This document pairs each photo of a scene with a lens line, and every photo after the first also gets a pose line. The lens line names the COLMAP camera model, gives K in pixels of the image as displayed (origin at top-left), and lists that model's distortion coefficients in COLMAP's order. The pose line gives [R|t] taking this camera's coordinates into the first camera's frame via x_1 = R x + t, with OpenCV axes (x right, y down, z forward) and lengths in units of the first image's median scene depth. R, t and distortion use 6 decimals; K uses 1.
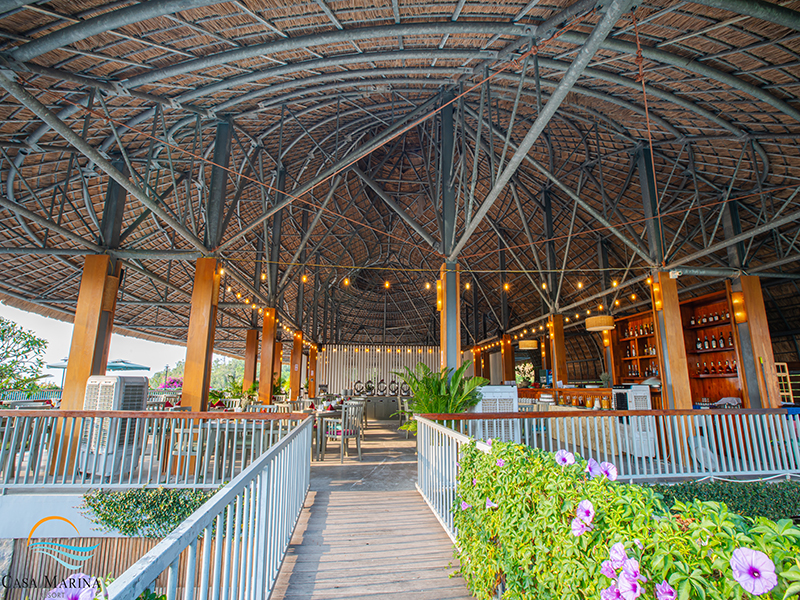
lens RADIAL K [[374.1, 0, 400.0], [0, 374.1, 300.0], [0, 0, 1]] dist [-0.061020, 0.022166]
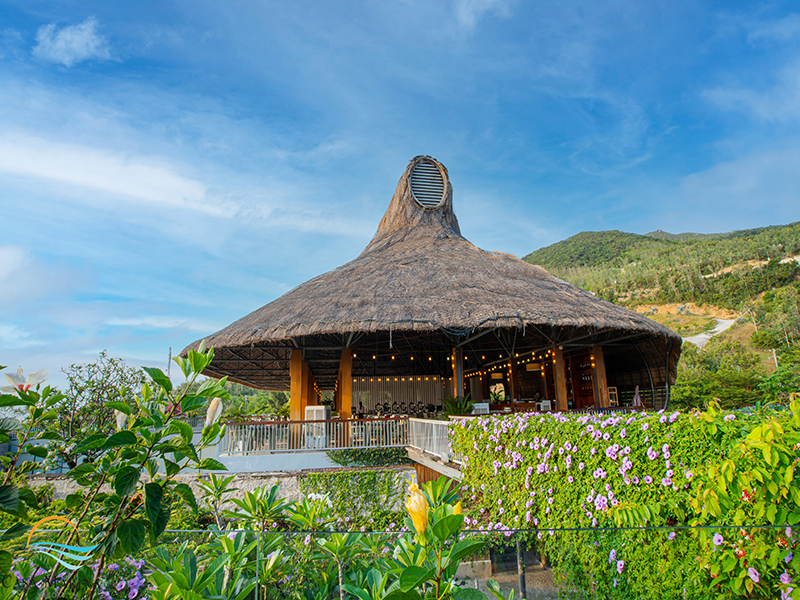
lens RADIAL K [[419.0, 0, 404.6], [0, 419.0, 316.3], [0, 0, 1]] dist [-0.082029, 0.059633]
pose [[0.995145, -0.018963, 0.096579, -0.370272], [0.017573, 0.999730, 0.015221, -0.295582], [-0.096841, -0.013449, 0.995209, -1.264983]]
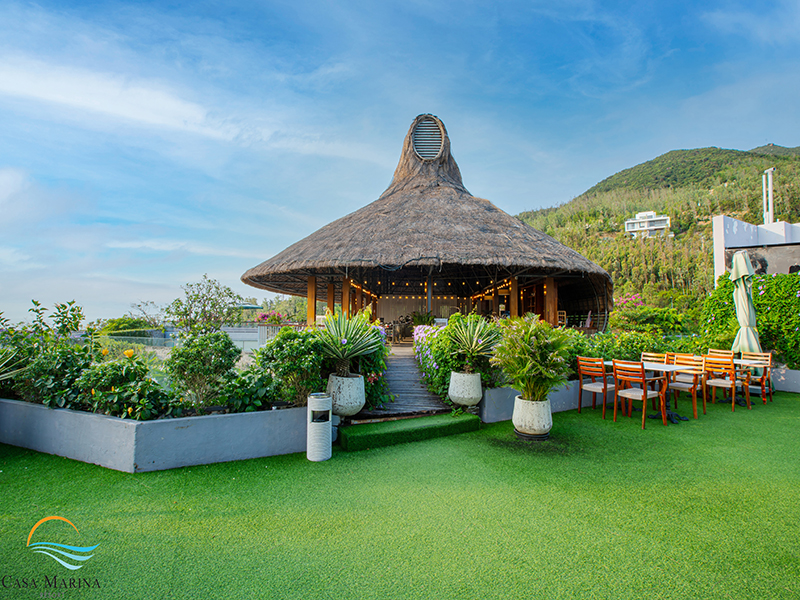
lens RADIAL K [[374.1, 0, 400.0], [0, 374.1, 300.0], [0, 0, 1]] dist [-0.061020, 0.022166]
pose [[0.992051, -0.003067, -0.125799, 0.250811], [0.024921, 0.984691, 0.172520, -0.382967], [0.123344, -0.174283, 0.976940, -1.688823]]
